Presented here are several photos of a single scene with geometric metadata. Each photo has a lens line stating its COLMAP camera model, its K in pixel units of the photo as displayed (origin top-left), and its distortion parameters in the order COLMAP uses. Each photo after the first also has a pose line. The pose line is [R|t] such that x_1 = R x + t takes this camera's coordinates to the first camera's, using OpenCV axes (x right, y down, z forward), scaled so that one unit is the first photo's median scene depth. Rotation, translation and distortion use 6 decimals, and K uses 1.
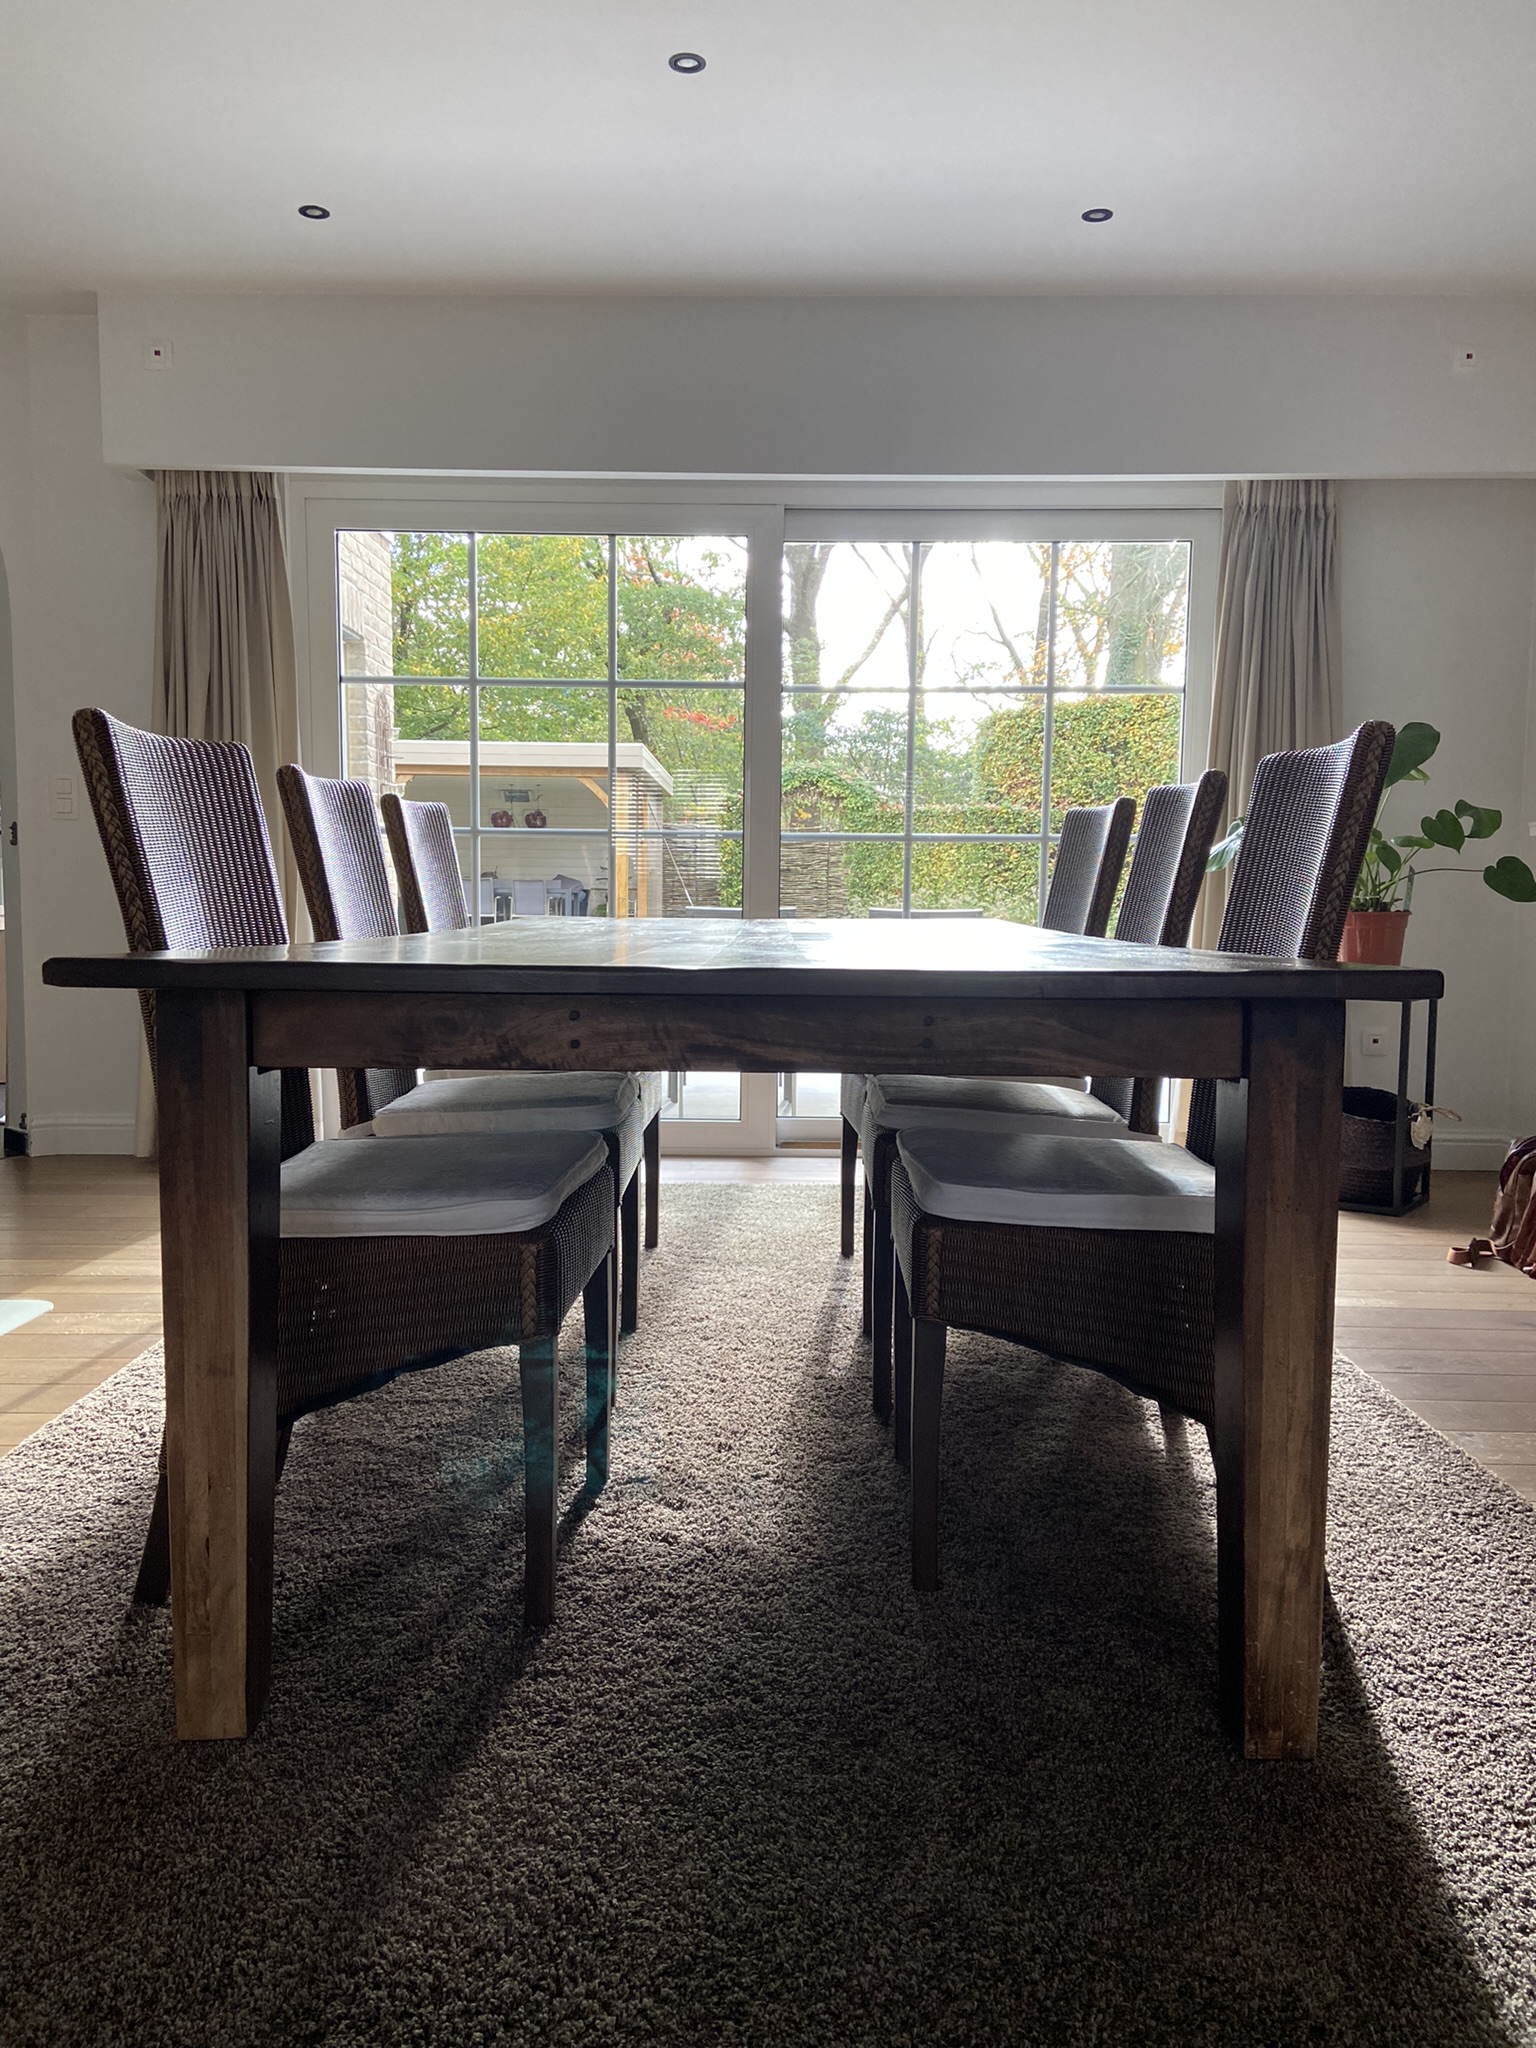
lens RADIAL K [[1538.8, 0, 768.0], [0, 1538.8, 1018.3], [0, 0, 1]] dist [0.123348, -0.144057]
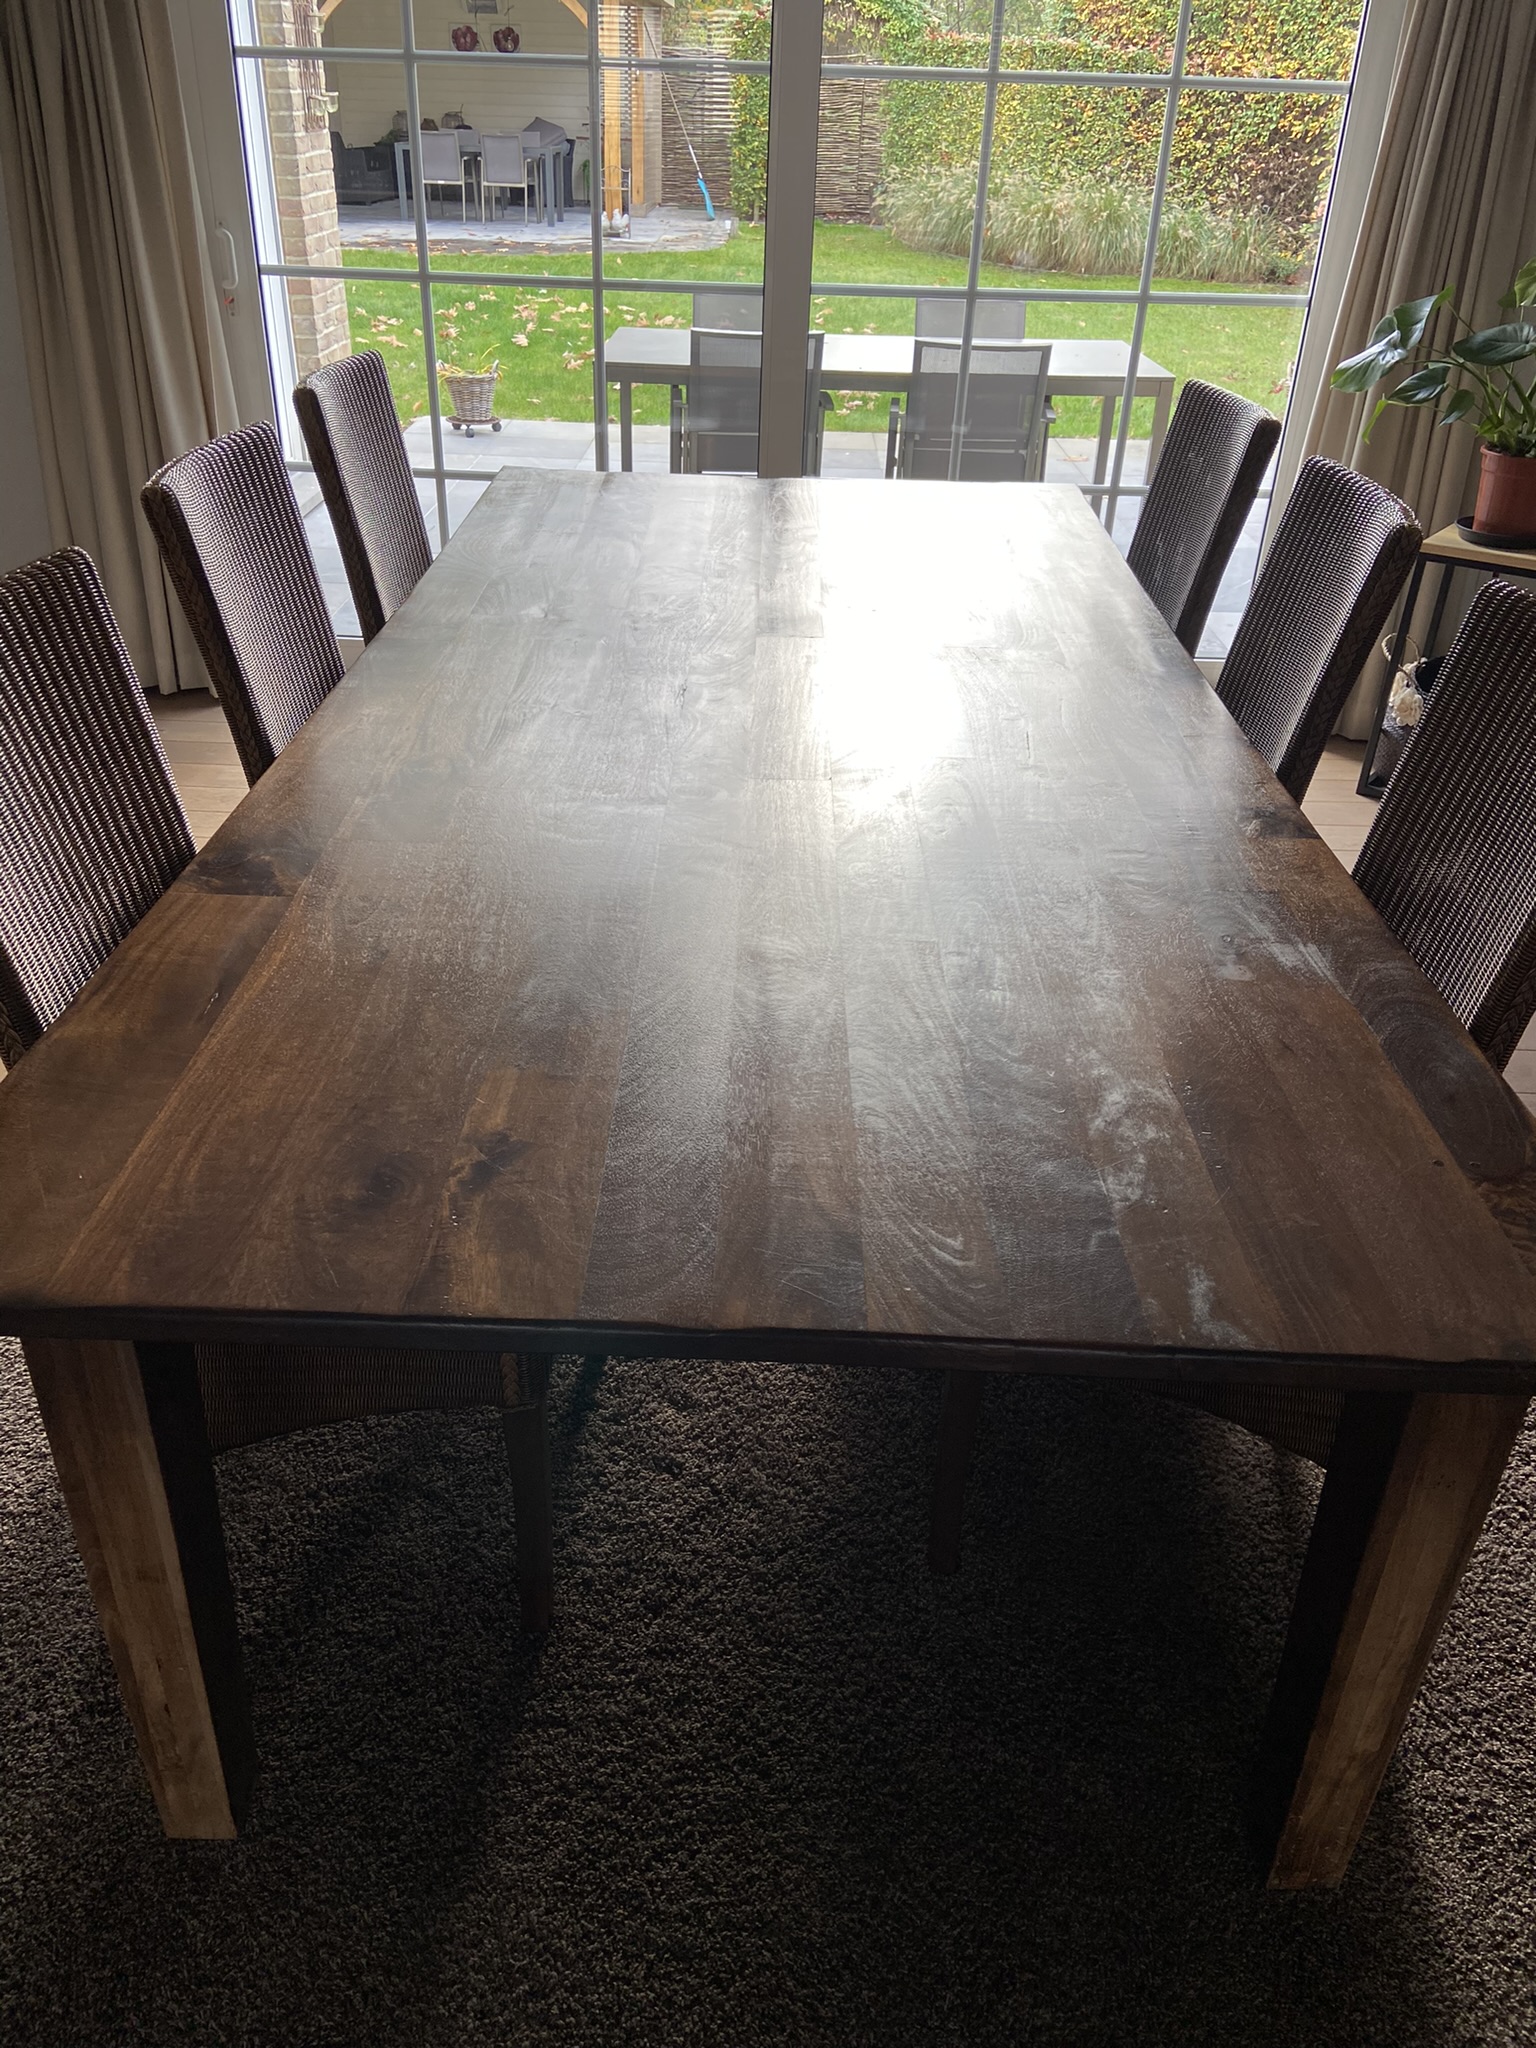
lens RADIAL K [[1538.8, 0, 758.0], [0, 1538.8, 1044.2], [0, 0, 1]] dist [0.123348, -0.144057]
pose [[0.999654, 0.026169, -0.002641, -0.019242], [-0.022318, 0.897089, 0.441287, -0.375581], [0.013918, -0.441075, 0.897362, 0.315358]]
